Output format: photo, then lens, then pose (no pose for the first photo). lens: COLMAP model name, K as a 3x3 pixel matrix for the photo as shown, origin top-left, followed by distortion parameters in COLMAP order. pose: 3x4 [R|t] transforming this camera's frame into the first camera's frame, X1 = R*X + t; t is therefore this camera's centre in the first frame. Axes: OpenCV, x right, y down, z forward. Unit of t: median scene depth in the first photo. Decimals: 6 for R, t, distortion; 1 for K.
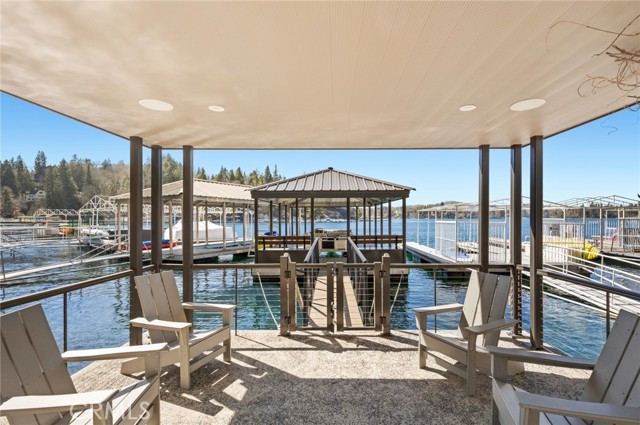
lens RADIAL K [[319.8, 0, 319.8], [0, 319.8, 212.4], [0, 0, 1]] dist [-0.000678, -0.000015]
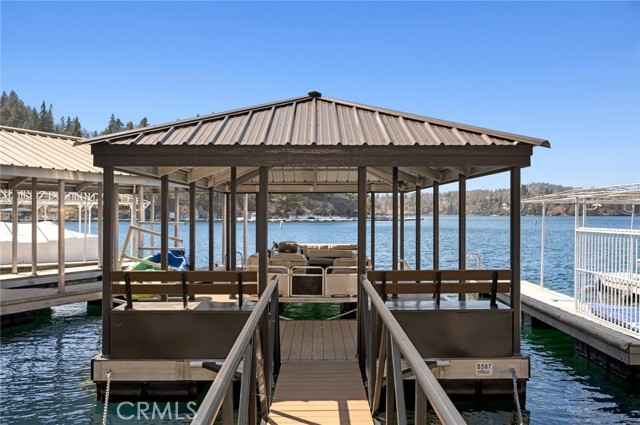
lens RADIAL K [[589.2, 0, 319.3], [0, 589.2, 212.4], [0, 0, 1]] dist [-0.003523, 0.000000]
pose [[0.999222, 0.004503, 0.039170, 0.012964], [-0.005094, 0.999874, 0.015012, -0.002874], [-0.039097, -0.015200, 0.999120, 0.296424]]
